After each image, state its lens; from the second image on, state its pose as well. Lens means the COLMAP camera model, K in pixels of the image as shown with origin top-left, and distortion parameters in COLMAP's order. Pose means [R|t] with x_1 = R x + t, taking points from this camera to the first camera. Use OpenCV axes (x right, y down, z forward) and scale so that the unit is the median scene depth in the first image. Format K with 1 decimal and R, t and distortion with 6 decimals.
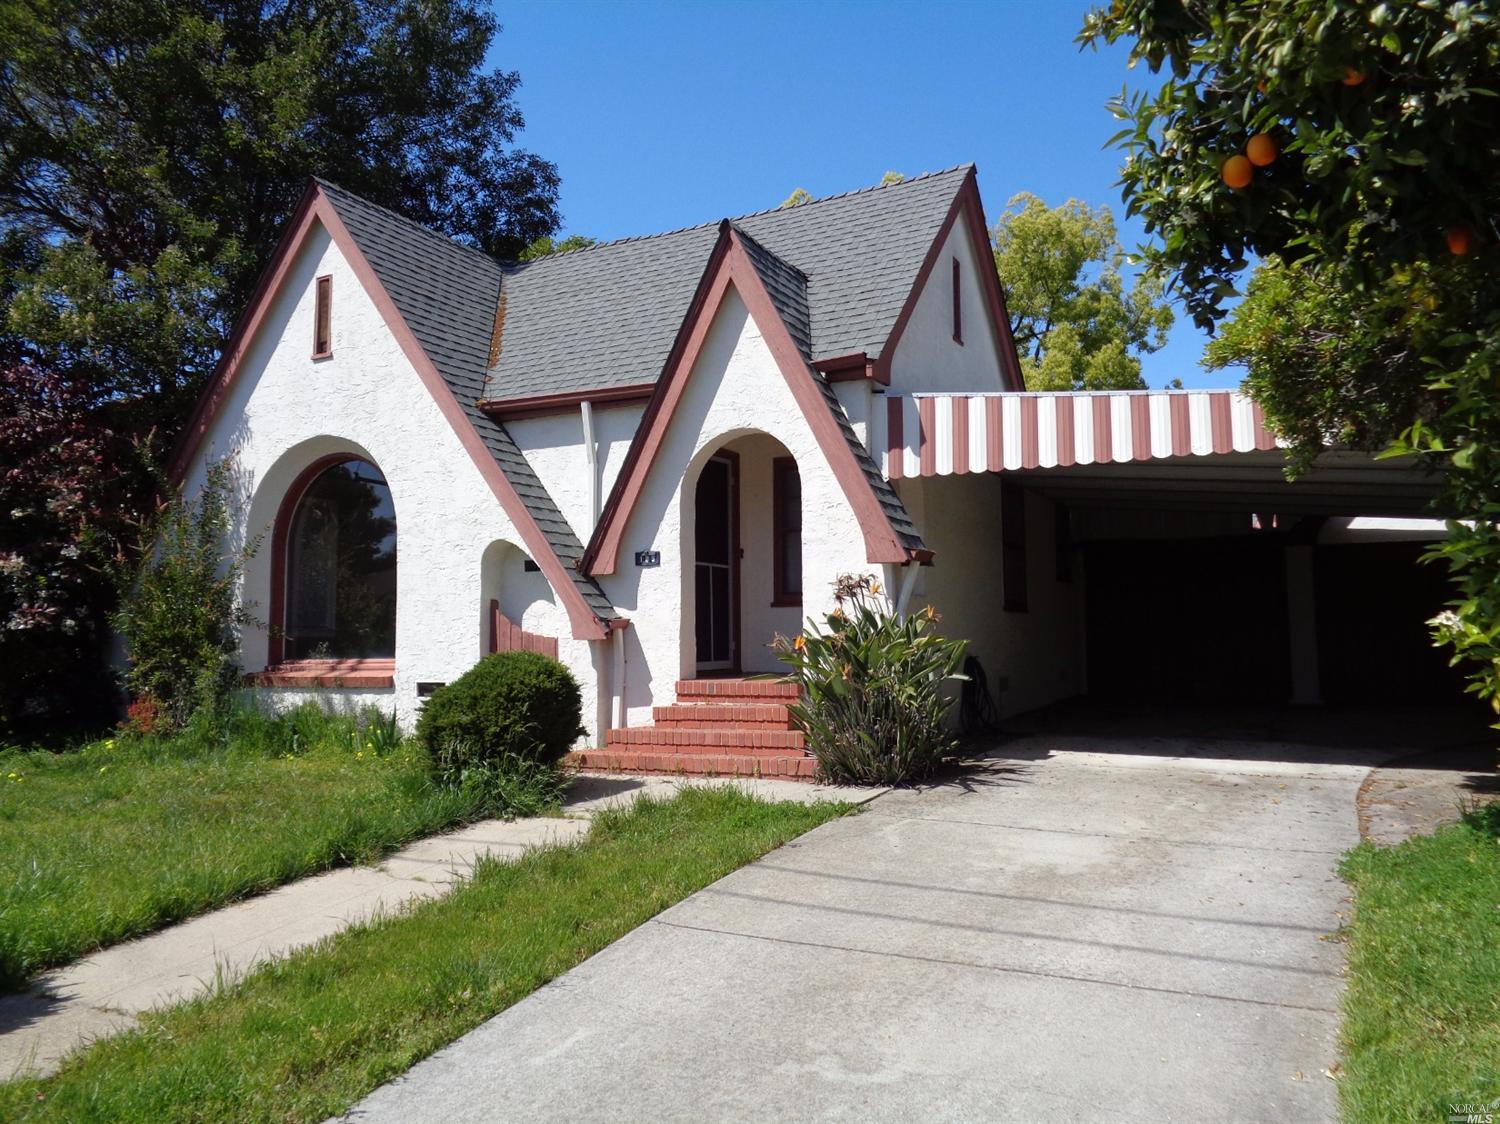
lens RADIAL K [[1142.6, 0, 750.0], [0, 1142.6, 562.0], [0, 0, 1]] dist [0.001796, 0.009008]
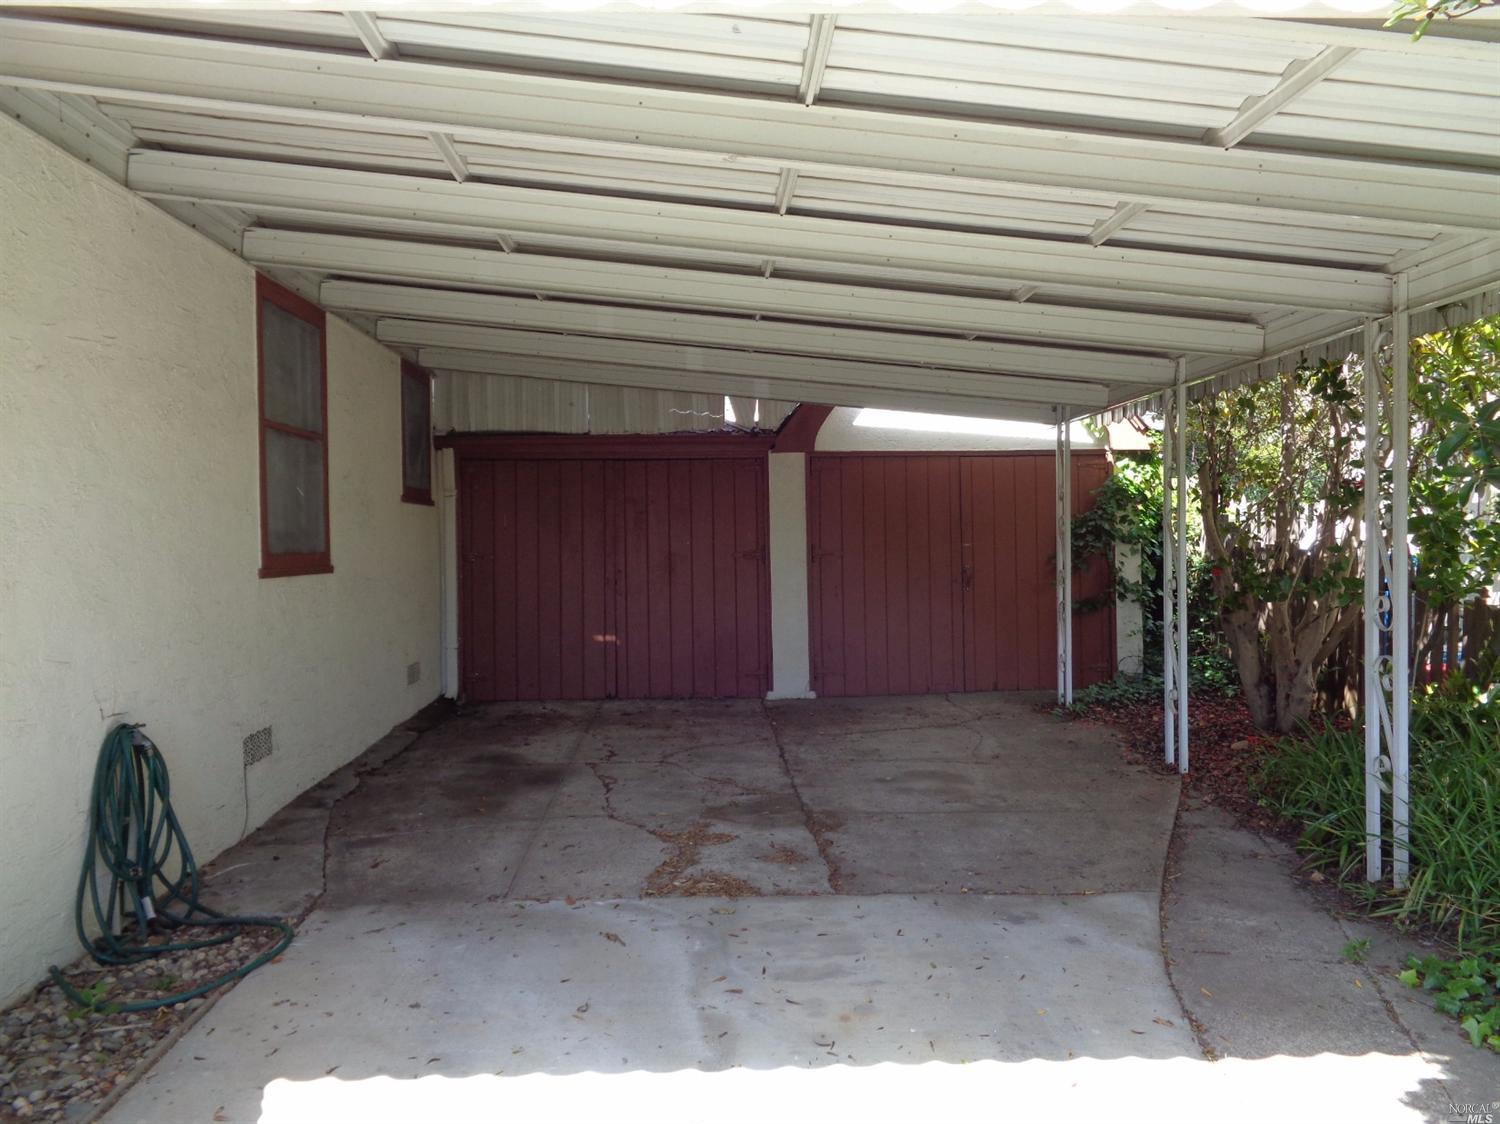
lens RADIAL K [[1142.6, 0, 750.0], [0, 1142.6, 562.0], [0, 0, 1]] dist [0.001796, 0.009008]
pose [[0.869064, -0.013161, 0.494525, 0.204316], [-0.039279, 0.994654, 0.095498, -0.018777], [-0.493138, -0.102419, 0.863901, 0.635769]]
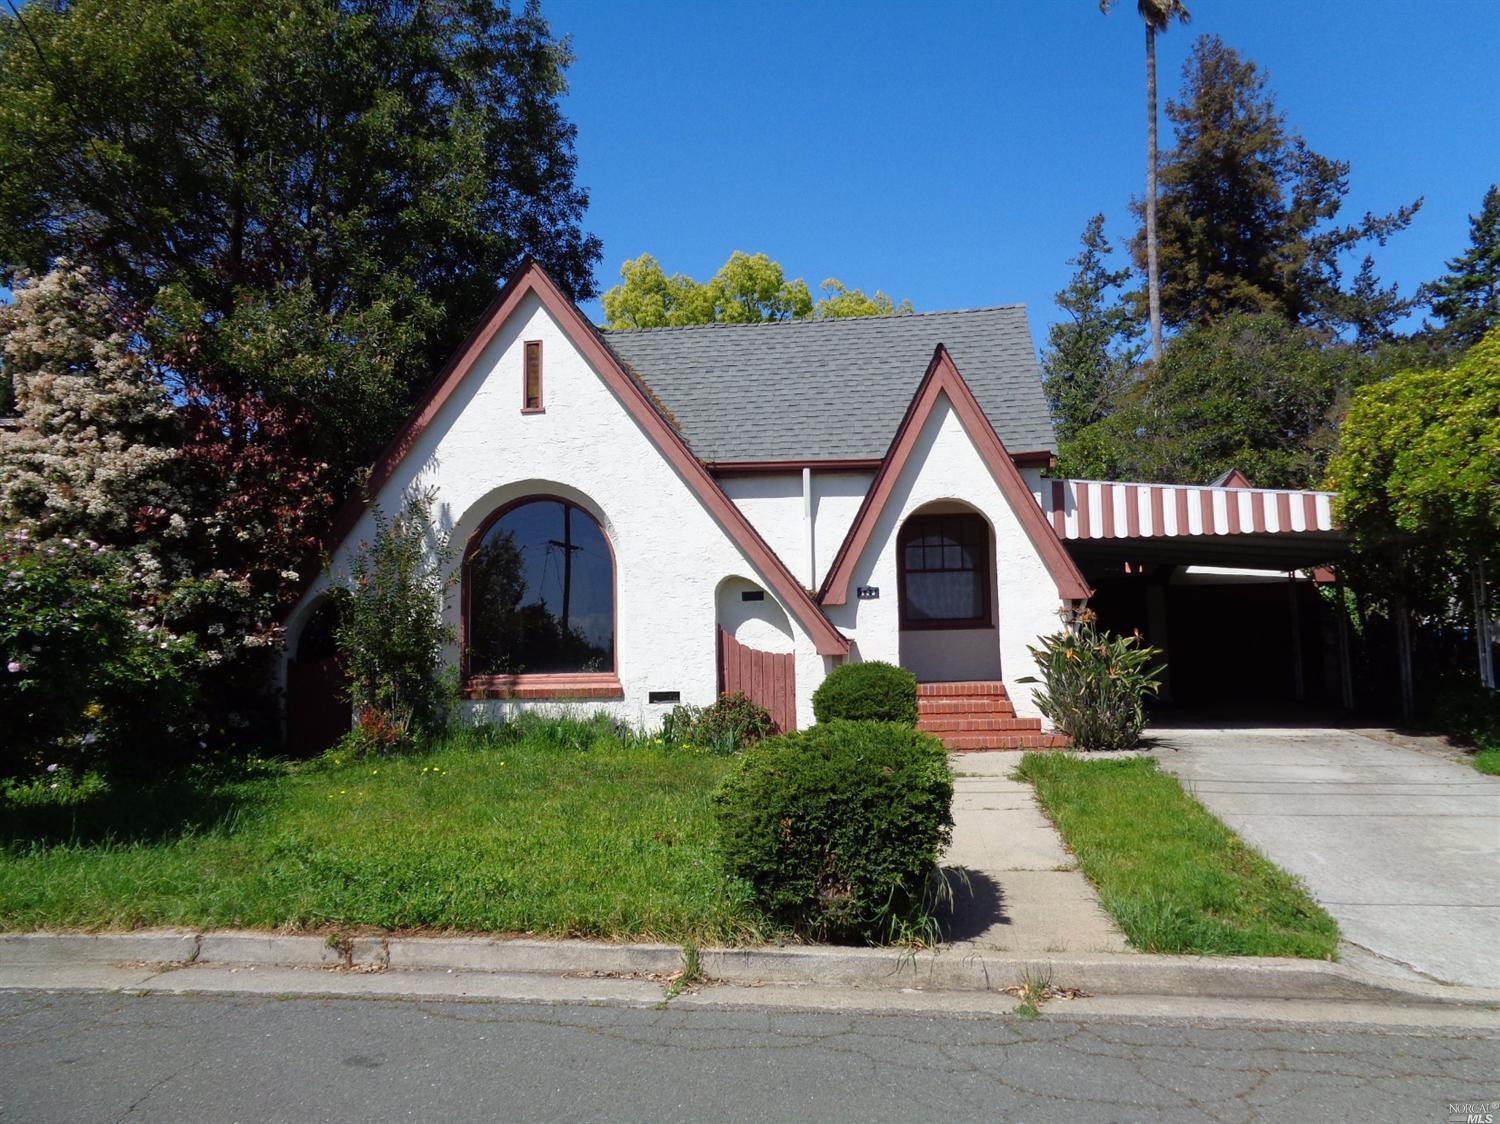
lens RADIAL K [[1142.6, 0, 750.0], [0, 1142.6, 562.0], [0, 0, 1]] dist [0.001796, 0.009008]
pose [[0.942716, 0.024262, 0.332713, -0.598023], [-0.017859, 0.999592, -0.022289, -0.005697], [-0.333118, 0.015071, 0.942765, -0.171468]]
